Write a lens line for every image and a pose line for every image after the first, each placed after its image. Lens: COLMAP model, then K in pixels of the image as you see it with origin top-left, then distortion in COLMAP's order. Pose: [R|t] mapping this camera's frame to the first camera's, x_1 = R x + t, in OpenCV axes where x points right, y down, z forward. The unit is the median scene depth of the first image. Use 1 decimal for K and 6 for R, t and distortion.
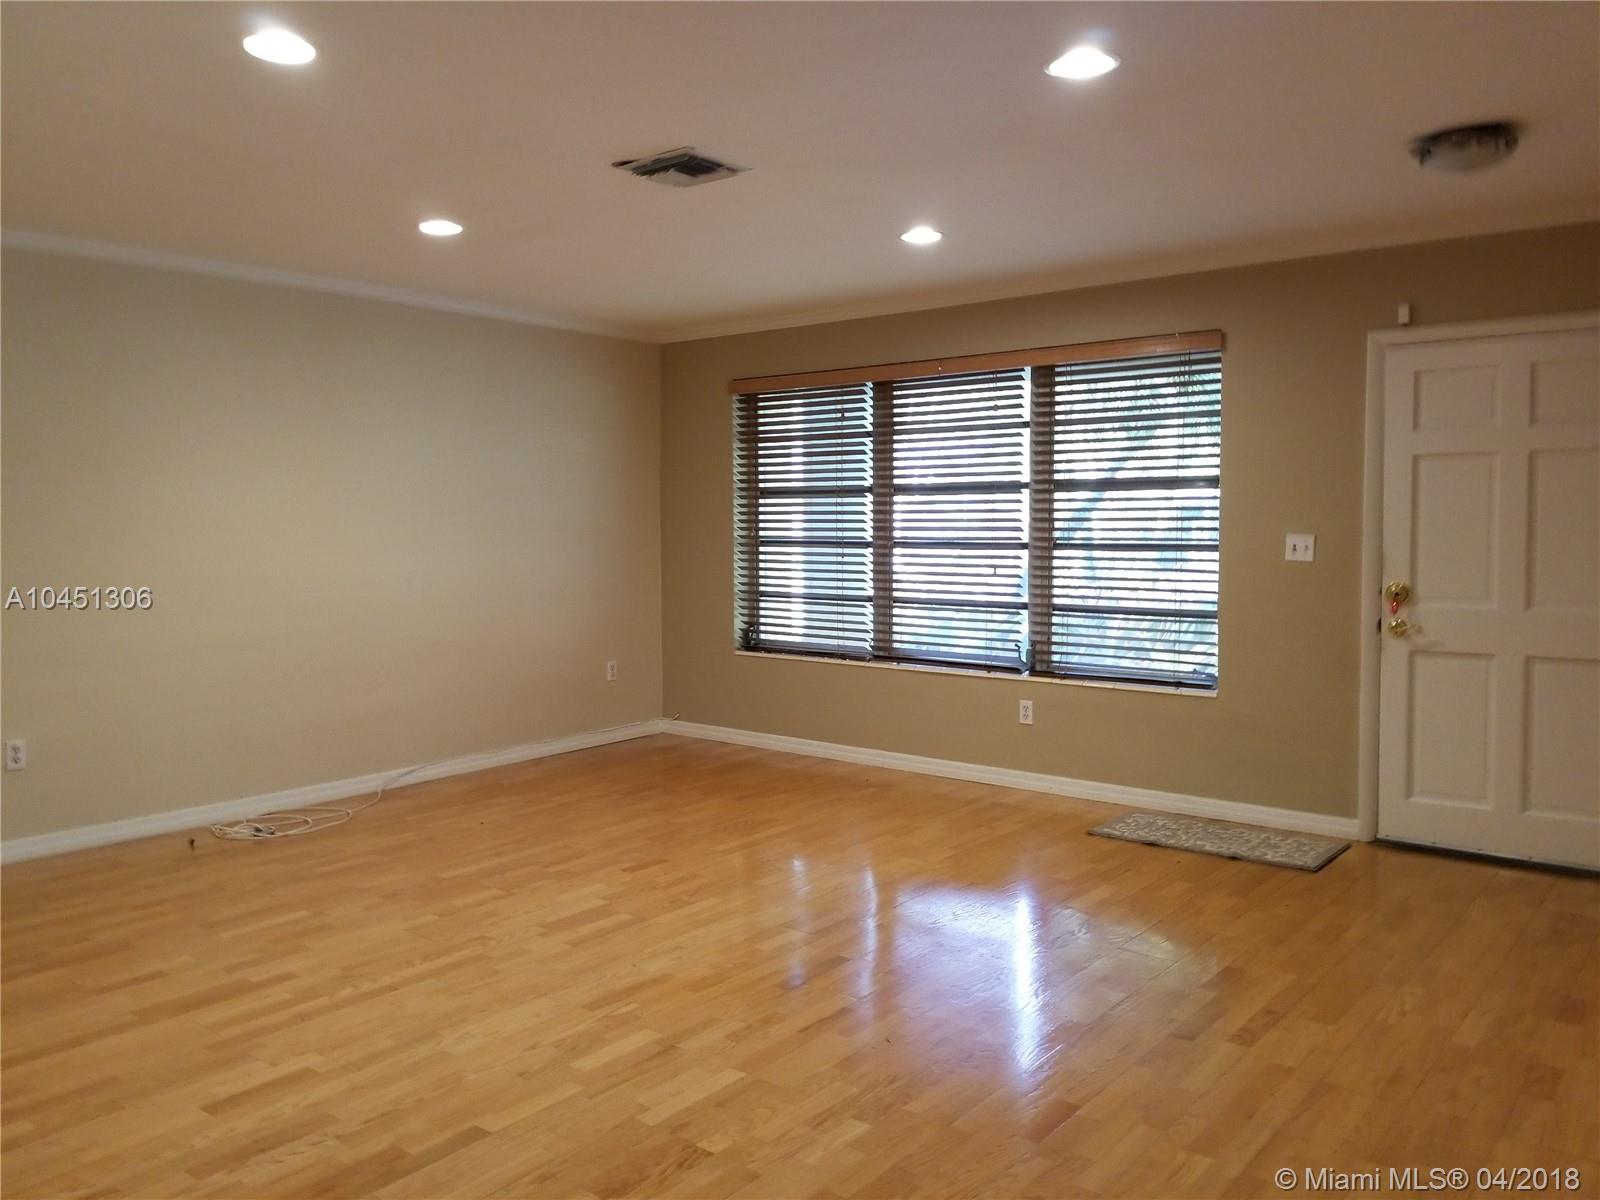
lens RADIAL K [[1246.3, 0, 793.3], [0, 1246.3, 597.9], [0, 0, 1]] dist [0.060823, -0.094747]
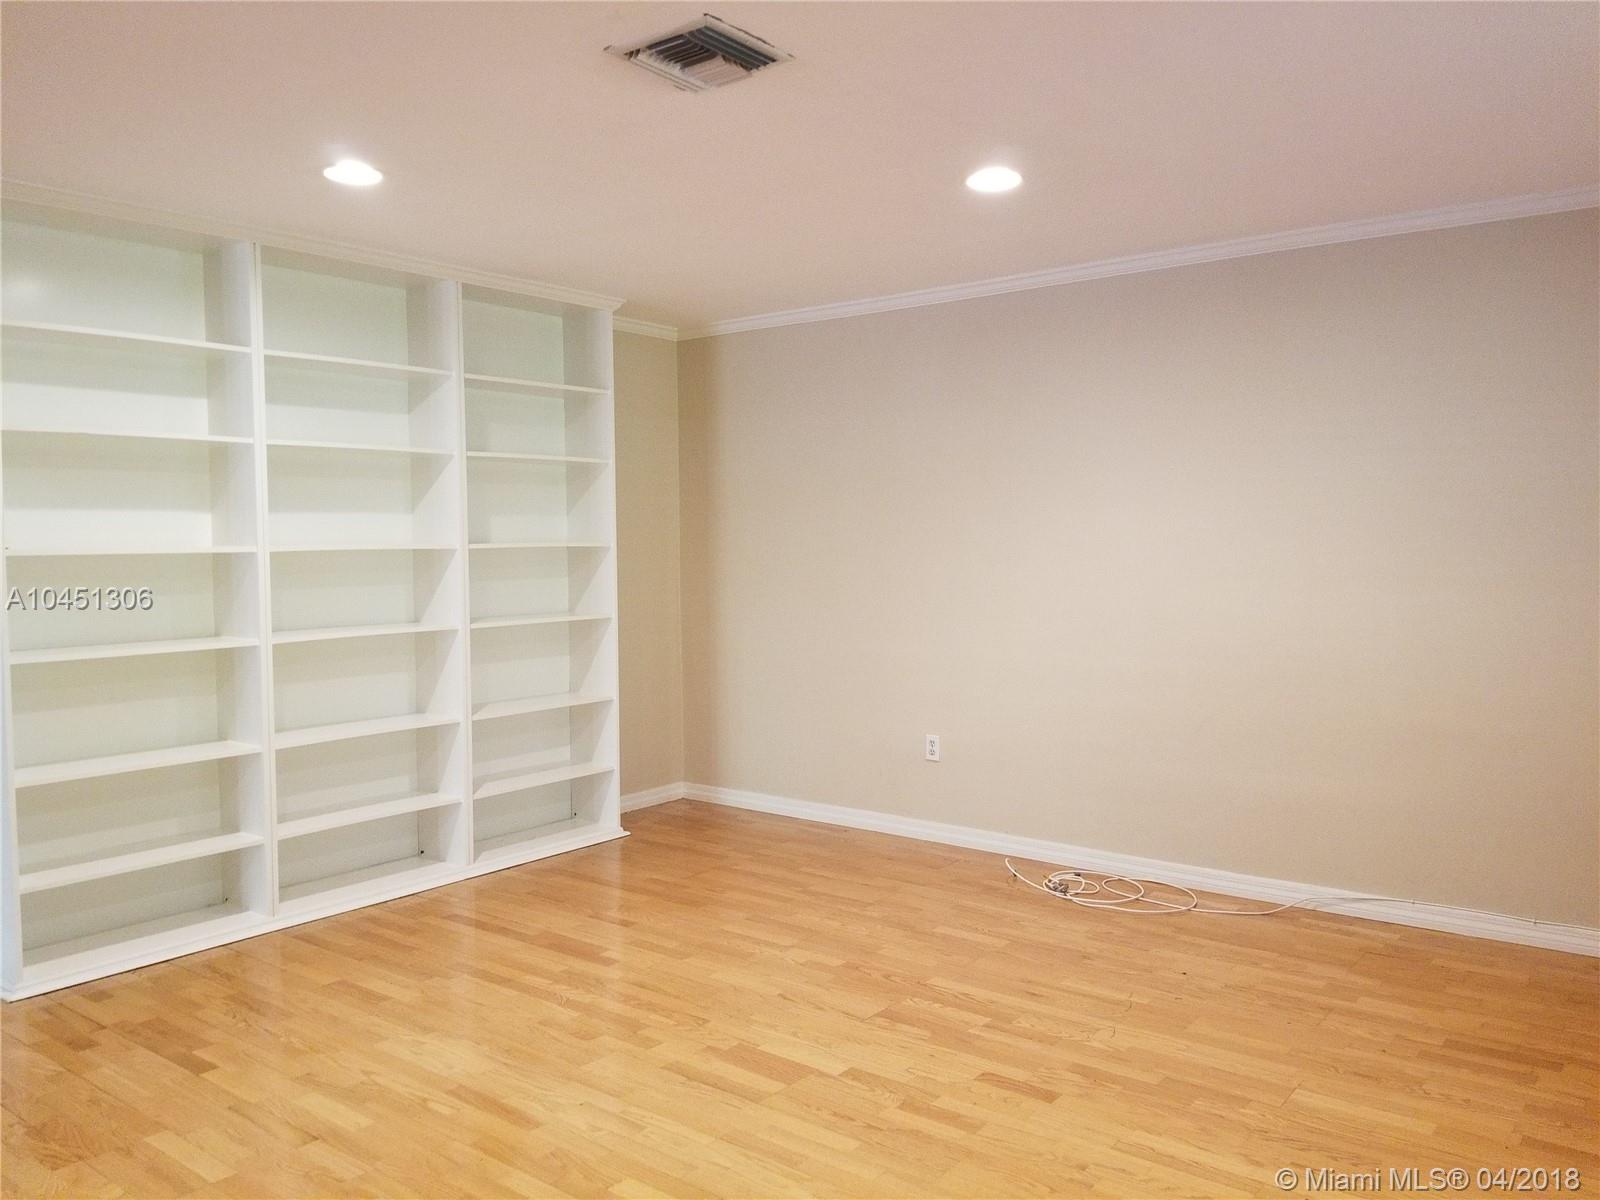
lens RADIAL K [[1246.3, 0, 793.3], [0, 1246.3, 597.9], [0, 0, 1]] dist [0.060823, -0.094747]
pose [[0.009507, 0.061621, -0.998054, 0.659950], [-0.060798, 0.996288, 0.060933, -0.095639], [0.998105, 0.060101, 0.013218, 1.074191]]
